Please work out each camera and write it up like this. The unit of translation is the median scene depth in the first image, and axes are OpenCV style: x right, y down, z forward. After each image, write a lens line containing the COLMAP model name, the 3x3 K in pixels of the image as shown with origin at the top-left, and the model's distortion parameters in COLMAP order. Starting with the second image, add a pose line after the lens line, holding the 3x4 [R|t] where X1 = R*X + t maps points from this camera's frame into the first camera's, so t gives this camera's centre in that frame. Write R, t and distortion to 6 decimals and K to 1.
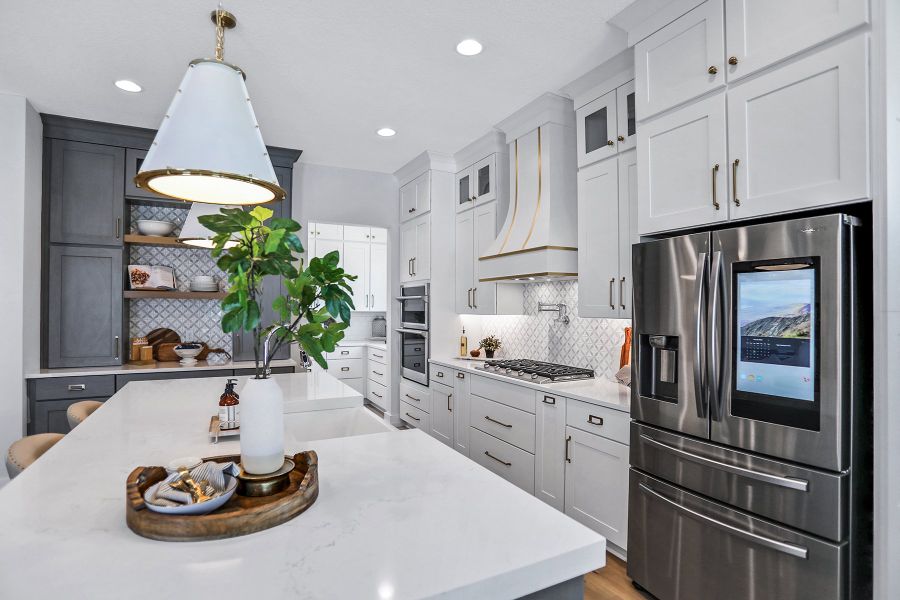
lens RADIAL K [[468.3, 0, 446.5], [0, 468.3, 301.9], [0, 0, 1]] dist [-0.018881, 0.000300]
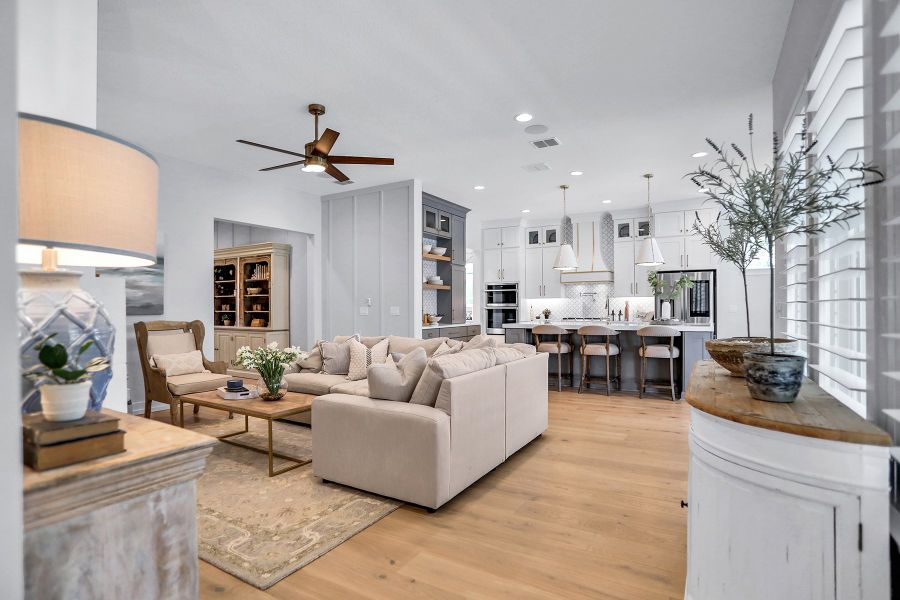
lens RADIAL K [[468.3, 0, 456.1], [0, 468.3, 301.7], [0, 0, 1]] dist [-0.018881, 0.000300]
pose [[0.839150, -0.003508, 0.543889, -1.604693], [0.001555, 0.999991, 0.004051, 0.036774], [-0.543898, -0.002553, 0.839147, -0.635748]]
